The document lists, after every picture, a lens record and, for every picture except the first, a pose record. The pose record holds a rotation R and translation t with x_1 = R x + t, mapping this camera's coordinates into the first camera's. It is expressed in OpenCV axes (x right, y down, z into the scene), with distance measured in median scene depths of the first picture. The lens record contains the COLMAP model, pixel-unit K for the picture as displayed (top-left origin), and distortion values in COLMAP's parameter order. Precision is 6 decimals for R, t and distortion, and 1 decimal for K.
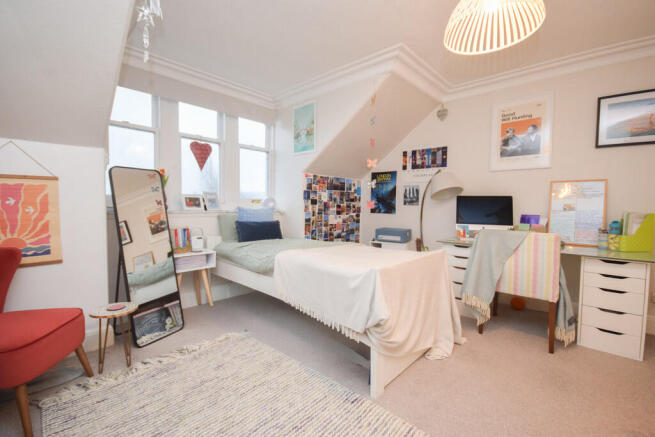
lens RADIAL K [[298.0, 0, 321.8], [0, 298.0, 216.8], [0, 0, 1]] dist [-0.001207, -0.000374]
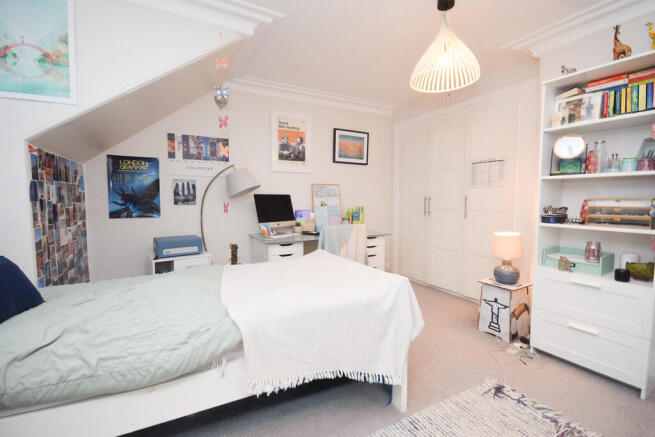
lens RADIAL K [[298.0, 0, 321.8], [0, 298.0, 216.8], [0, 0, 1]] dist [-0.001207, -0.000374]
pose [[0.296615, -0.075001, 0.952047, -0.354277], [0.042062, 0.996970, 0.065435, -0.044546], [-0.954070, 0.020636, 0.298871, 0.431720]]
